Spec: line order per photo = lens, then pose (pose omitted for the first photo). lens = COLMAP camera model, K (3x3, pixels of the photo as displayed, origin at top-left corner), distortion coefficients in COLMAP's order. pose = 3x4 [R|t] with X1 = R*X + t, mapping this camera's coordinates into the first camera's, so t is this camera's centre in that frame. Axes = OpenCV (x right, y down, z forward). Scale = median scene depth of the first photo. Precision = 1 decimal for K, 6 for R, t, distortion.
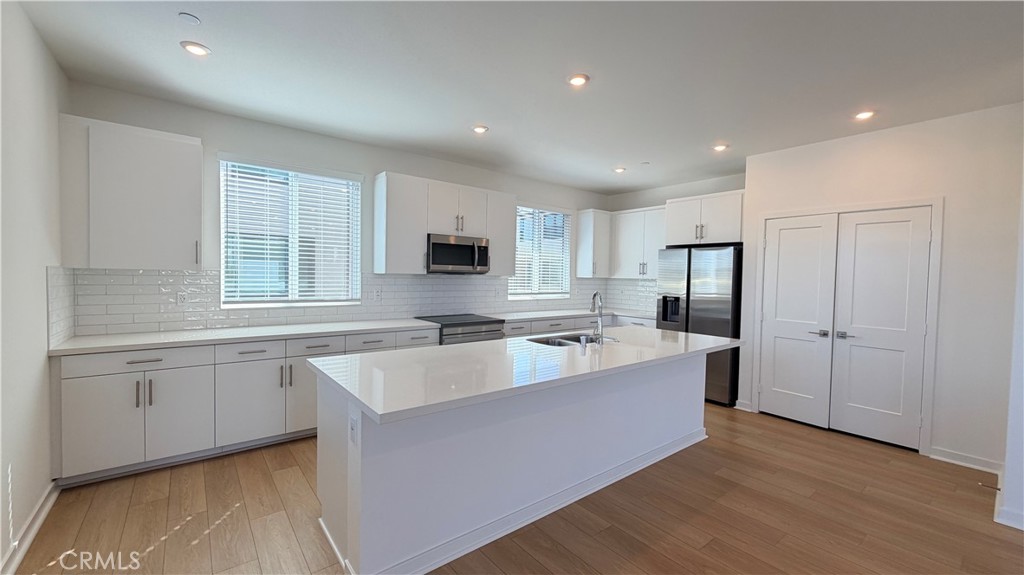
lens RADIAL K [[406.2, 0, 512.0], [0, 406.2, 287.5], [0, 0, 1]] dist [0.001255, 0.000152]
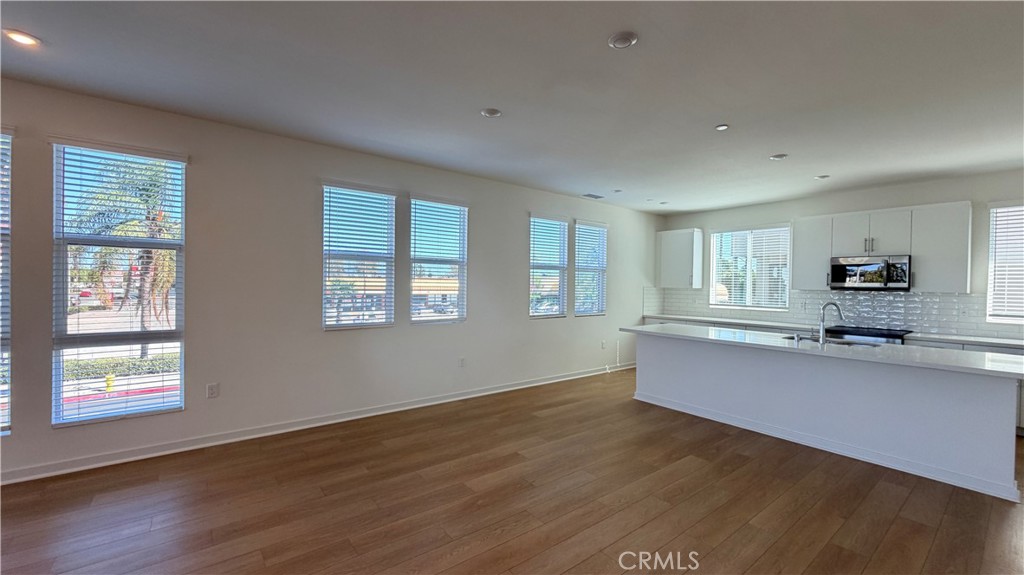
lens RADIAL K [[406.2, 0, 512.0], [0, 406.2, 287.5], [0, 0, 1]] dist [0.001255, 0.000152]
pose [[0.001371, -0.006679, -0.999977, 1.474911], [-0.035969, 0.999330, -0.006724, 0.002736], [0.999352, 0.035978, 0.001130, 0.036531]]
